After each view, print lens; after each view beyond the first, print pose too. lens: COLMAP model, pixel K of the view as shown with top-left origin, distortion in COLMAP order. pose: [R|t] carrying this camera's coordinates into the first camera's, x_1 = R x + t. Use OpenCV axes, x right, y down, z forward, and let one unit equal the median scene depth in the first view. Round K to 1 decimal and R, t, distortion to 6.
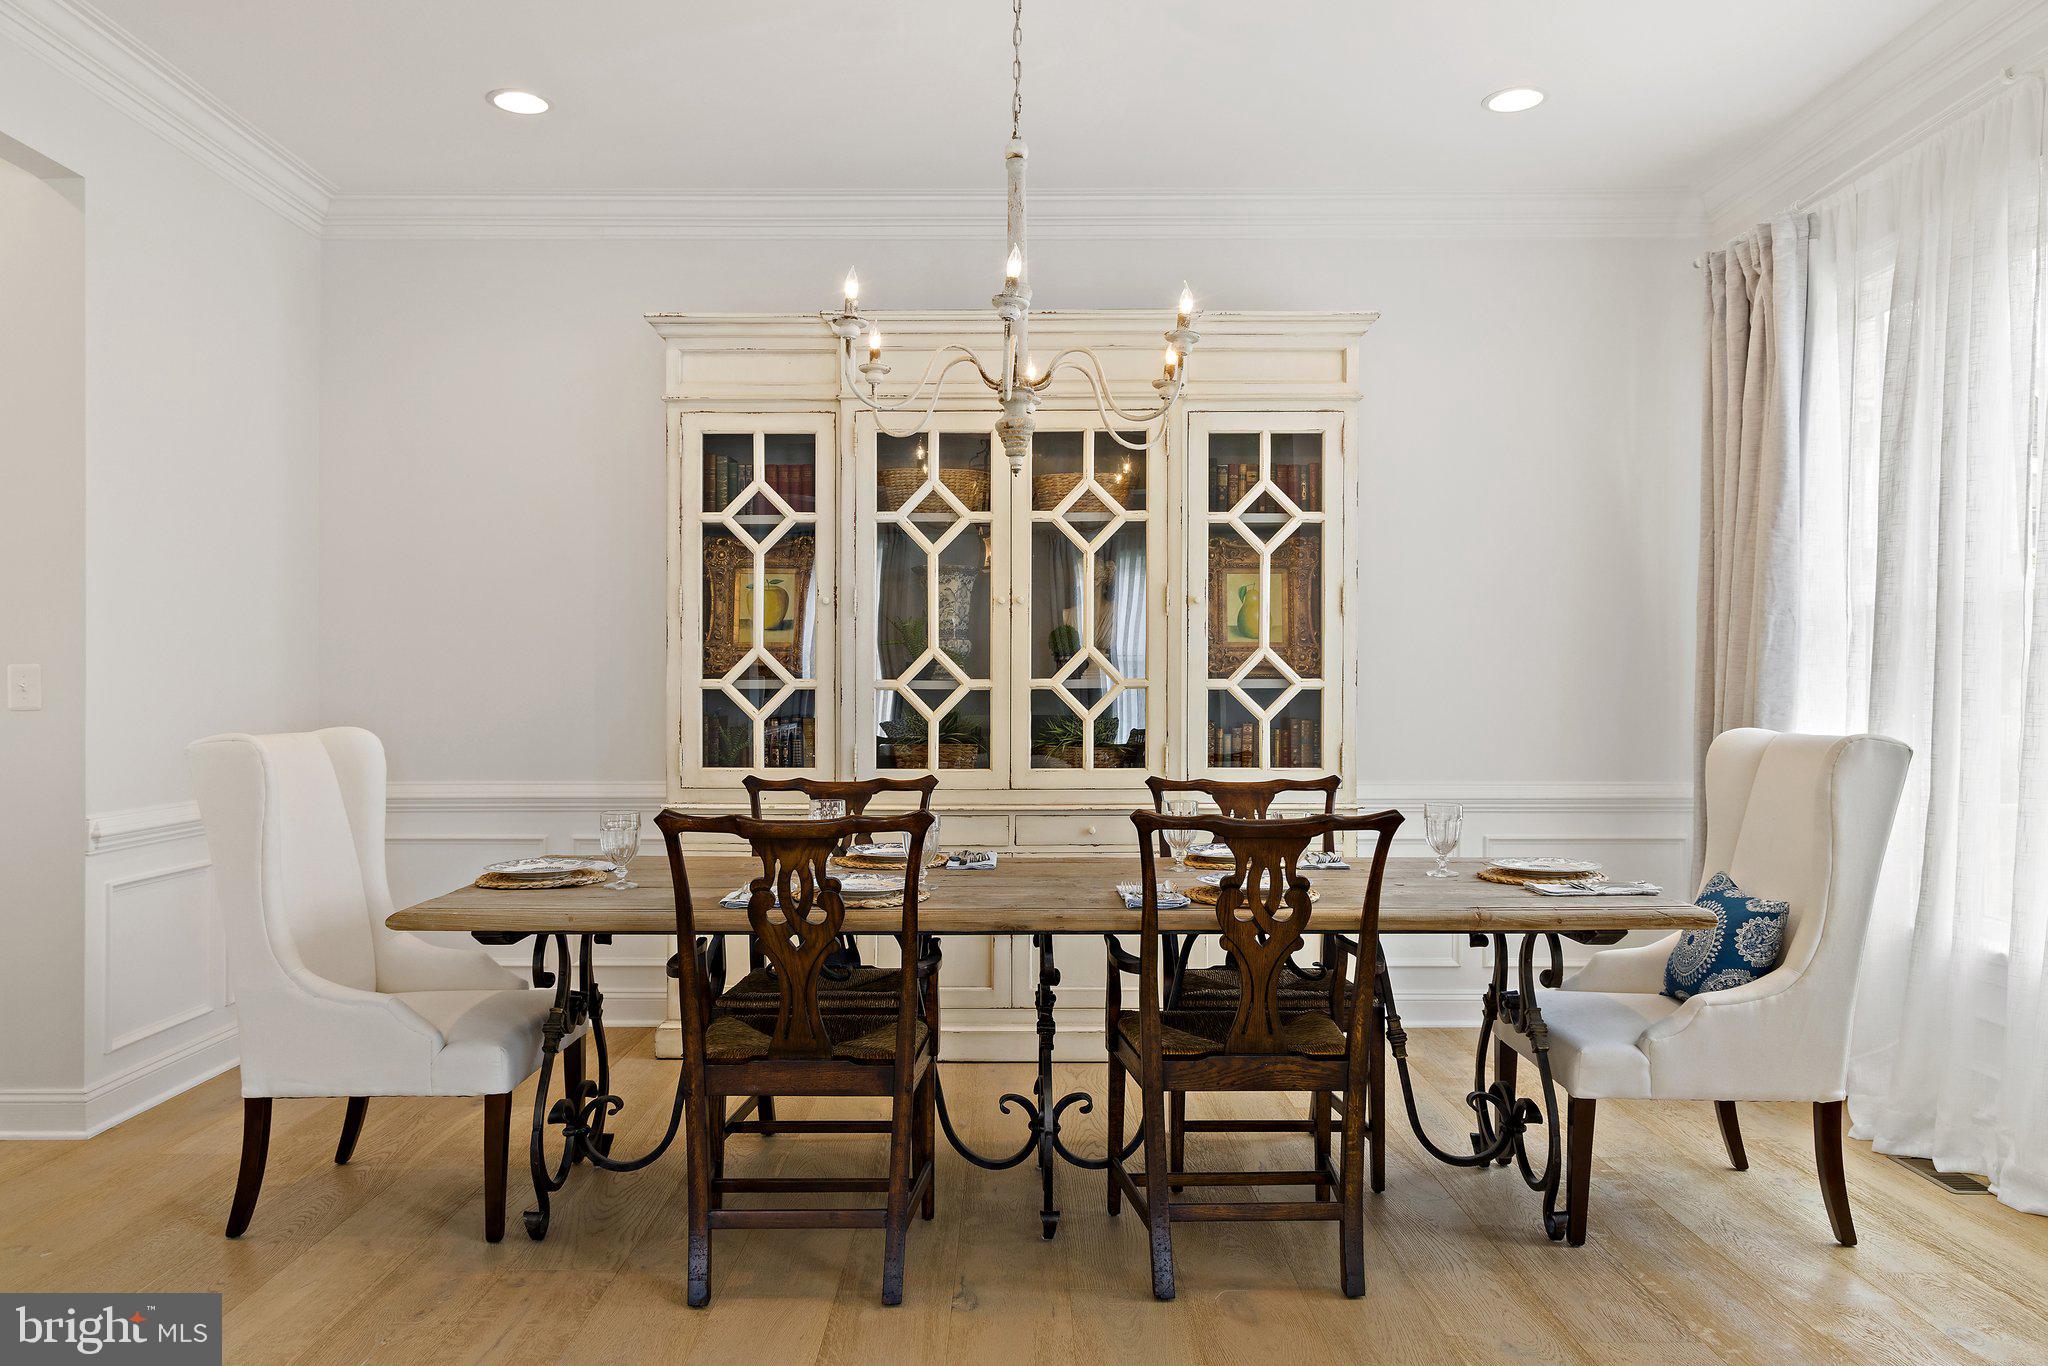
lens RADIAL K [[1385.4, 0, 1029.8], [0, 1385.4, 685.9], [0, 0, 1]] dist [0.001527, 0.025059]
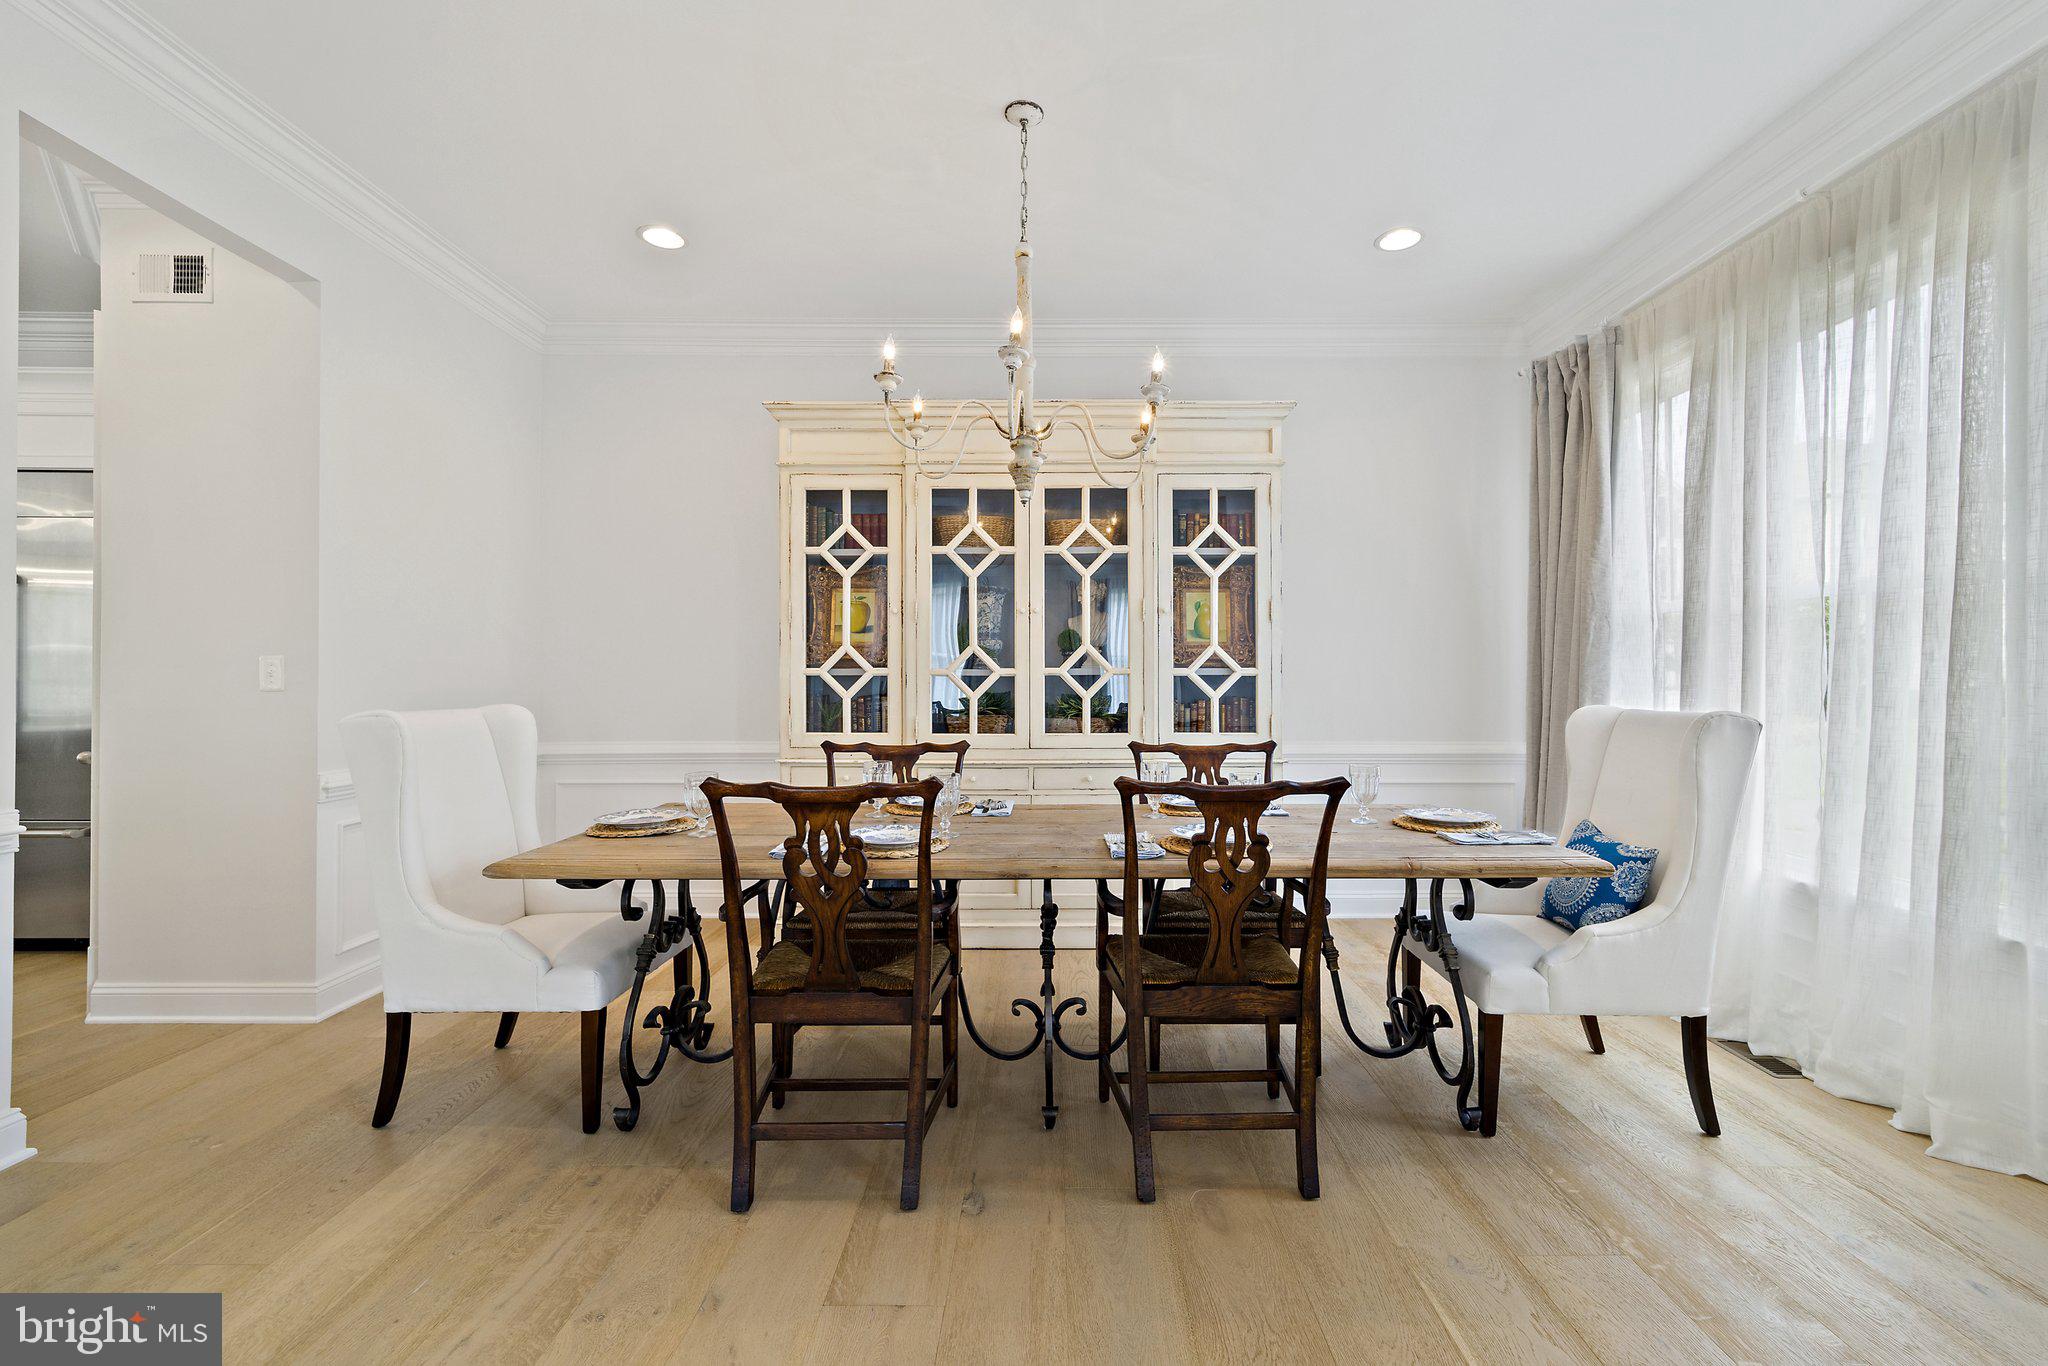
lens RADIAL K [[842.7, 0, 1048.1], [0, 842.7, 642.0], [0, 0, 1]] dist [0.030104, 0.000054]
pose [[0.999921, -0.001179, -0.012507, 0.020774], [0.000672, 0.999180, -0.040482, 0.004101], [0.012544, 0.040470, 0.999102, 0.226221]]
